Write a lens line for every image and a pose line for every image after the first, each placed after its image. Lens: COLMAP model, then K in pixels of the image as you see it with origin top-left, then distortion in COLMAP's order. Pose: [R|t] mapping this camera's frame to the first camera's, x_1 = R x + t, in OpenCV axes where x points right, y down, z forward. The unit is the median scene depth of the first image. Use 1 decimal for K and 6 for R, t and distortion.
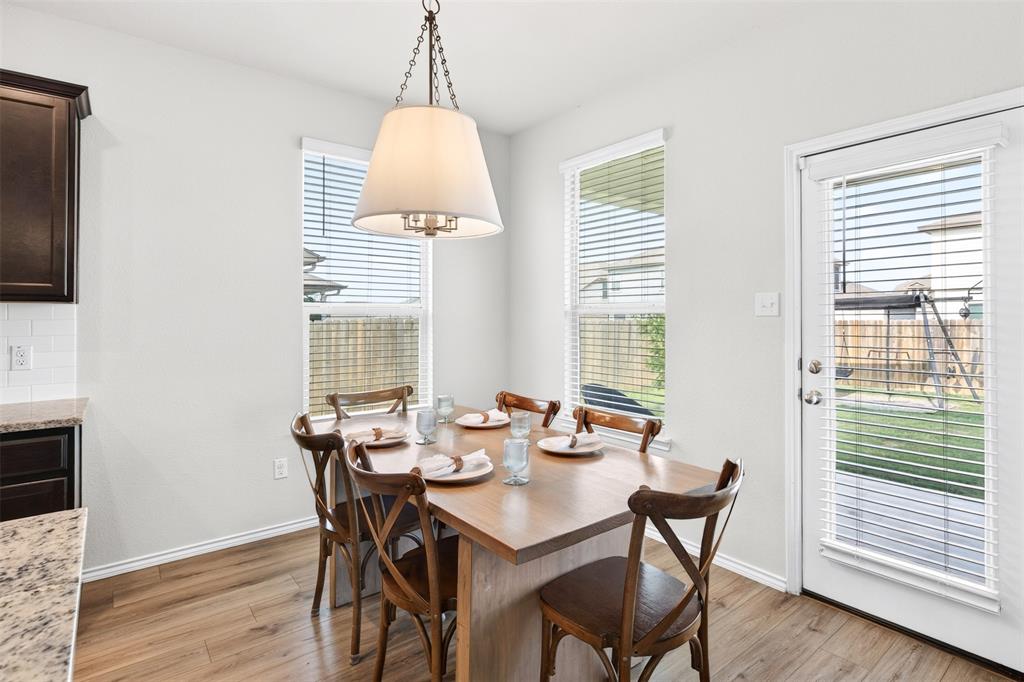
lens RADIAL K [[526.4, 0, 554.4], [0, 526.4, 314.1], [0, 0, 1]] dist [-0.001748, -0.001113]
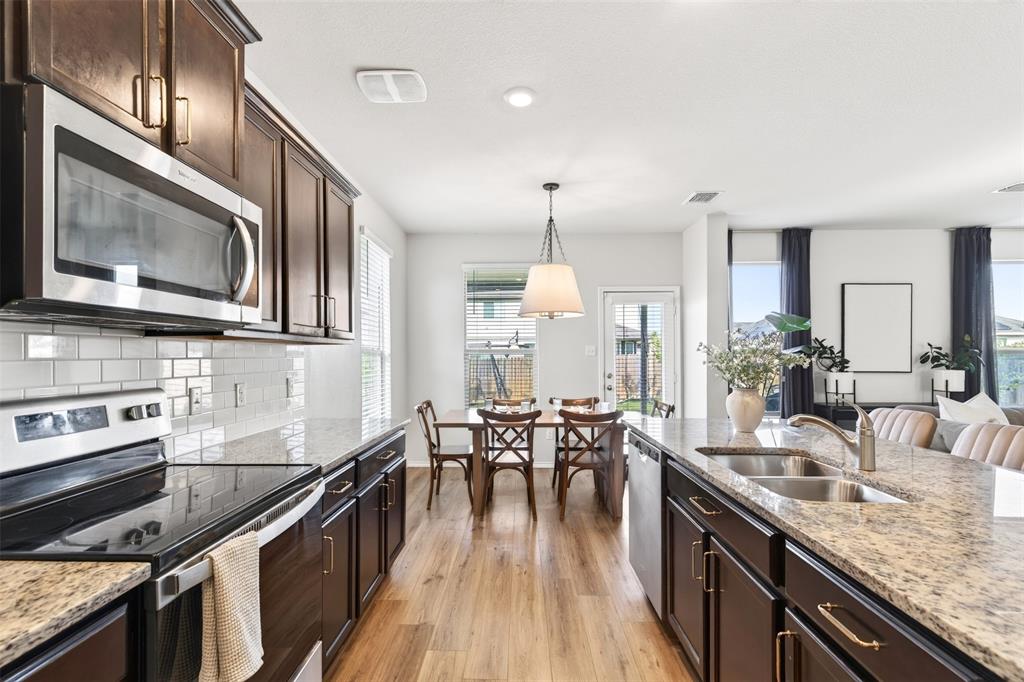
lens RADIAL K [[458.4, 0, 513.2], [0, 458.4, 353.6], [0, 0, 1]] dist [-0.000401, -0.000034]
pose [[0.667147, 0.002720, 0.744921, -1.383407], [0.001341, 0.999987, -0.004852, 0.006730], [-0.744925, 0.004236, 0.667135, -0.120692]]
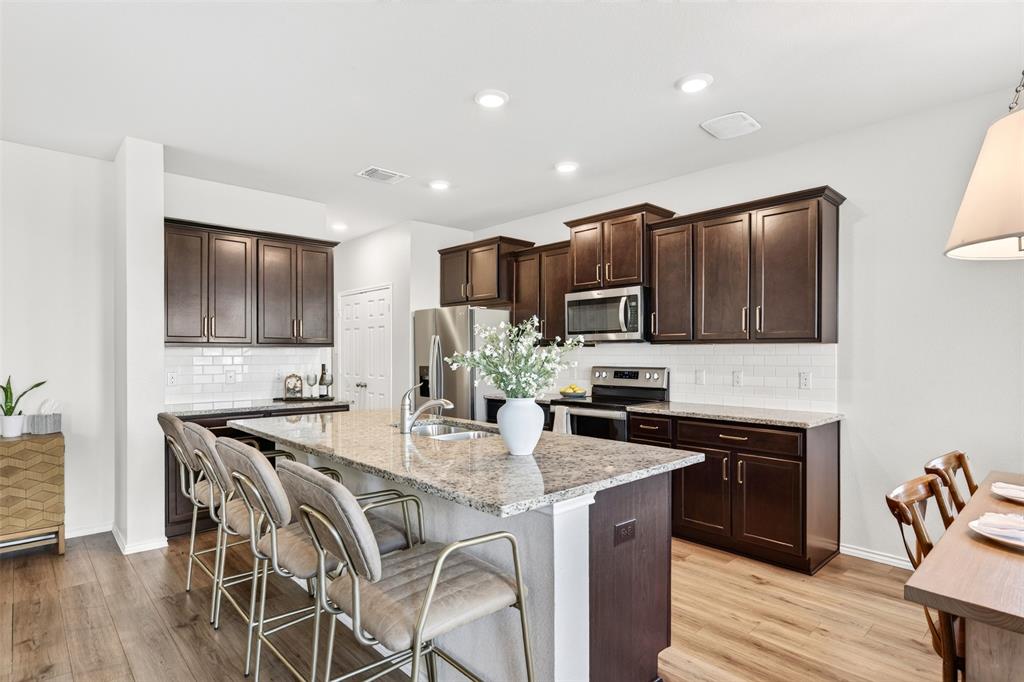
lens RADIAL K [[531.4, 0, 507.8], [0, 531.4, 358.8], [0, 0, 1]] dist [-0.002447, -0.000211]
pose [[0.037275, 0.010406, -0.999251, 0.408997], [-0.000748, 0.999946, 0.010385, 0.005310], [0.999305, 0.000360, 0.037281, 0.099814]]
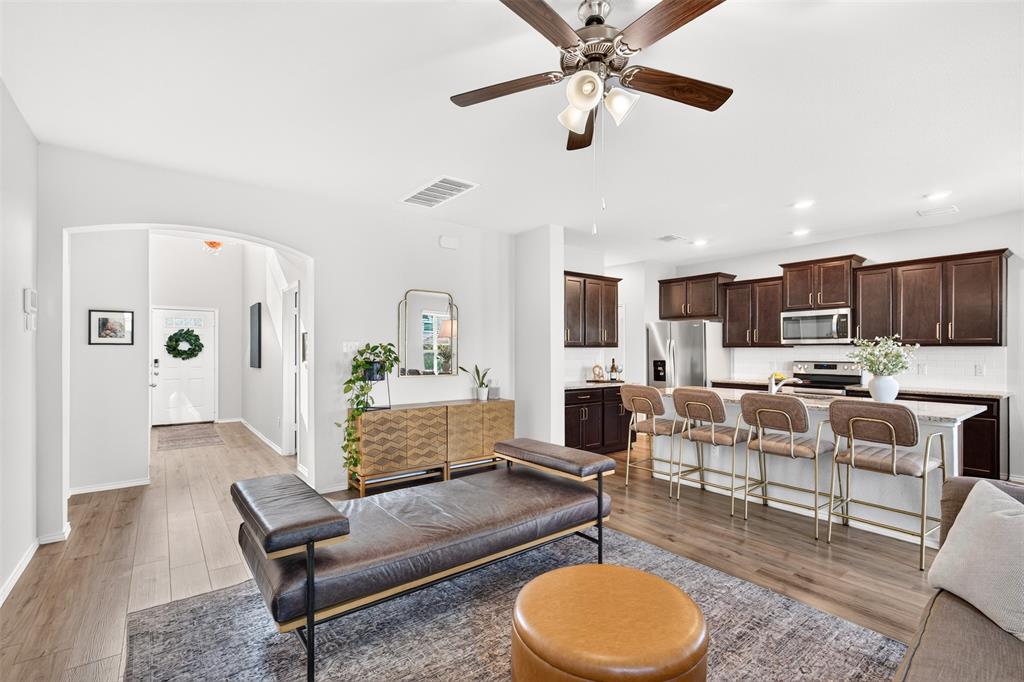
lens RADIAL K [[458.4, 0, 513.2], [0, 458.4, 353.6], [0, 0, 1]] dist [-0.000401, -0.000034]
pose [[-0.047761, 0.005720, -0.998842, 0.996959], [-0.003002, 0.999978, 0.005870, 0.003613], [0.998854, 0.003279, -0.047743, -0.871616]]
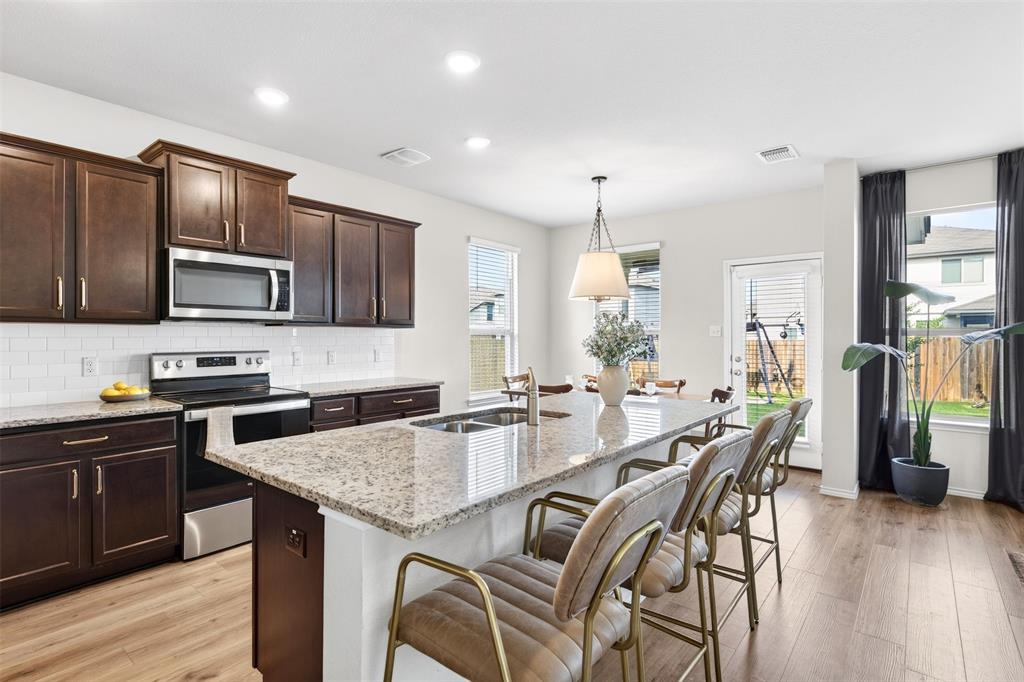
lens RADIAL K [[510.0, 0, 515.1], [0, 510.0, 334.2], [0, 0, 1]] dist [0.000991, 0.000186]
pose [[0.982377, 0.003481, 0.186878, -0.806388], [-0.003137, 0.999993, -0.002138, 0.004075], [-0.186884, 0.001514, 0.982381, -0.923196]]
